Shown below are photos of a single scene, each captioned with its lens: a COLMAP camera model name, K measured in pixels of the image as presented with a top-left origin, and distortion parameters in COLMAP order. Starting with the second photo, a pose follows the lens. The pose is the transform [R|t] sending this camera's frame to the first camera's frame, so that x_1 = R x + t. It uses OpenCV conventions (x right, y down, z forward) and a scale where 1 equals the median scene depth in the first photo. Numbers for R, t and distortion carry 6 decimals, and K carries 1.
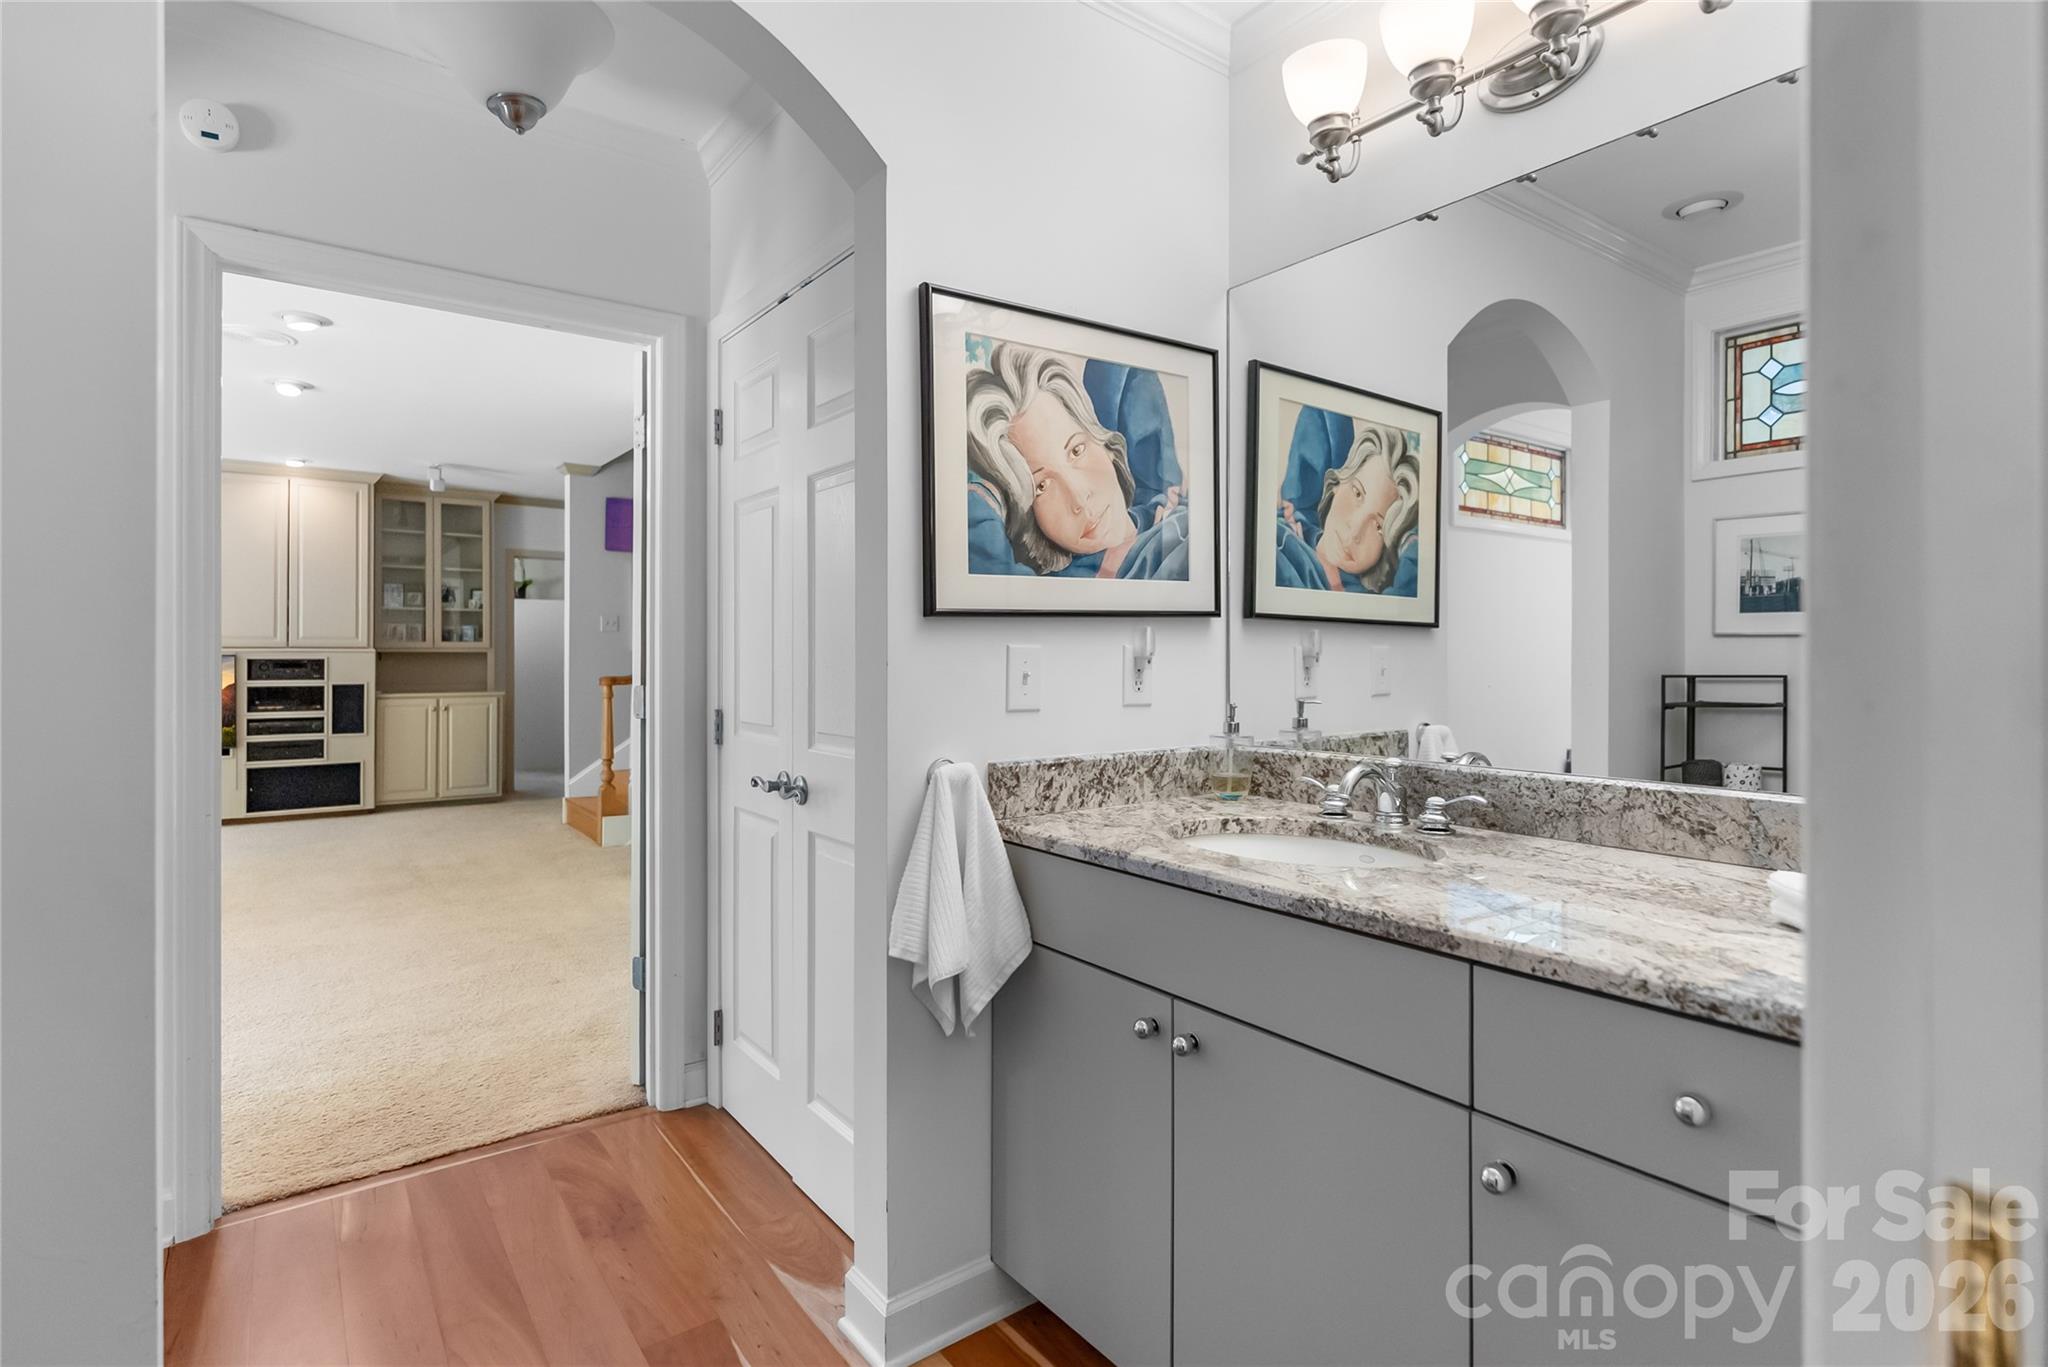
lens RADIAL K [[1005.2, 0, 1021.7], [0, 1005.2, 649.4], [0, 0, 1]] dist [0.005119, 0.000588]
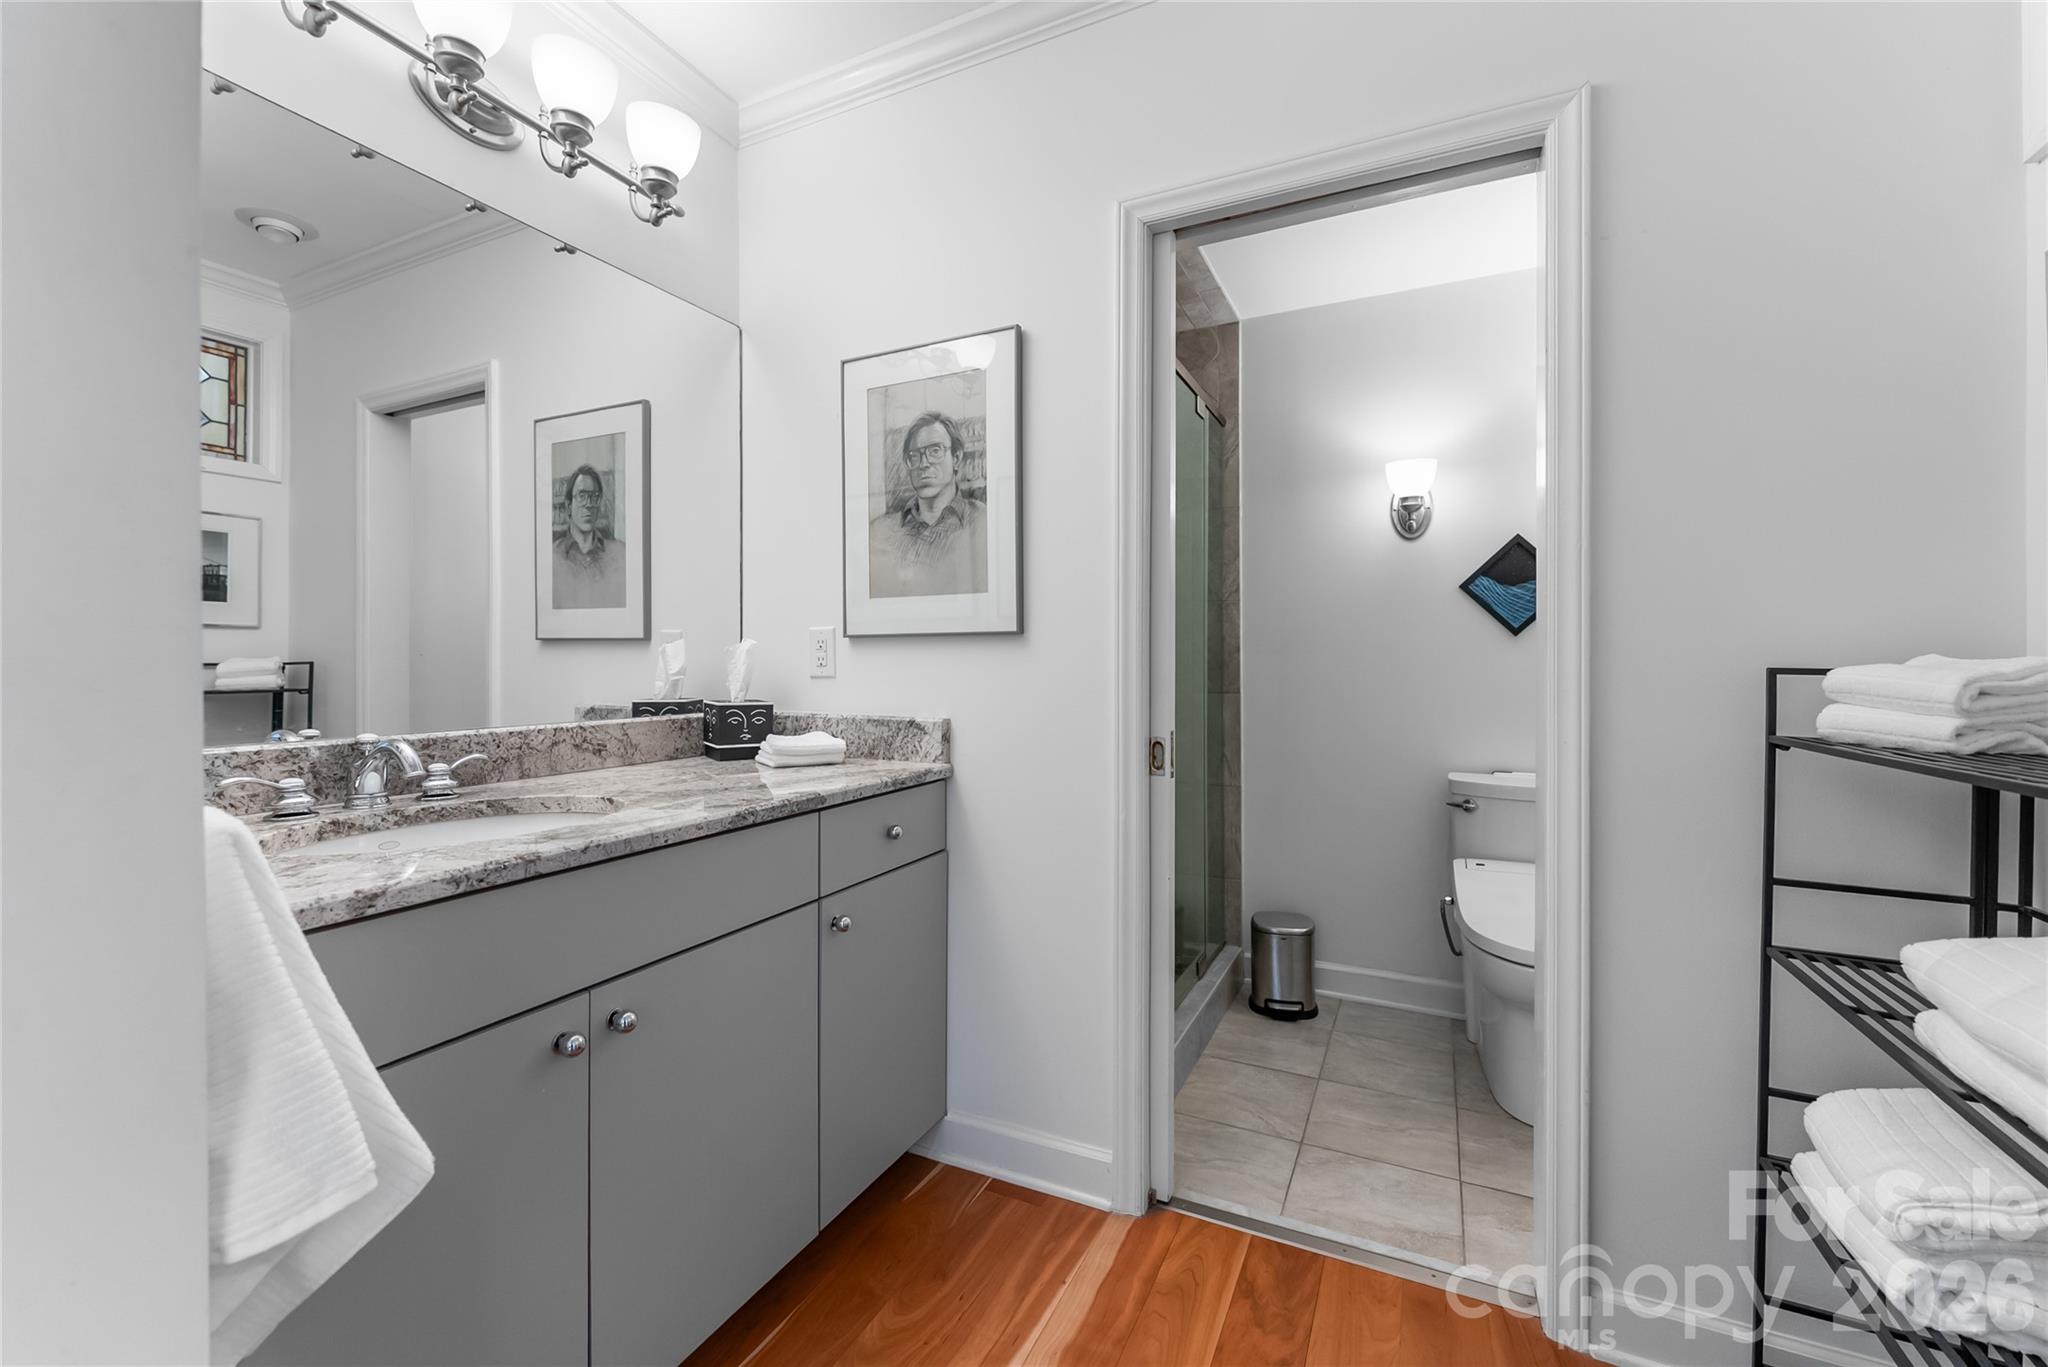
lens RADIAL K [[823.4, 0, 1035.5], [0, 823.4, 666.6], [0, 0, 1]] dist [-0.001422, -0.000109]
pose [[-0.463944, -0.003800, 0.885856, -0.666716], [-0.004060, 0.999989, 0.002164, 0.051249], [-0.885855, -0.002593, -0.463954, 0.959711]]
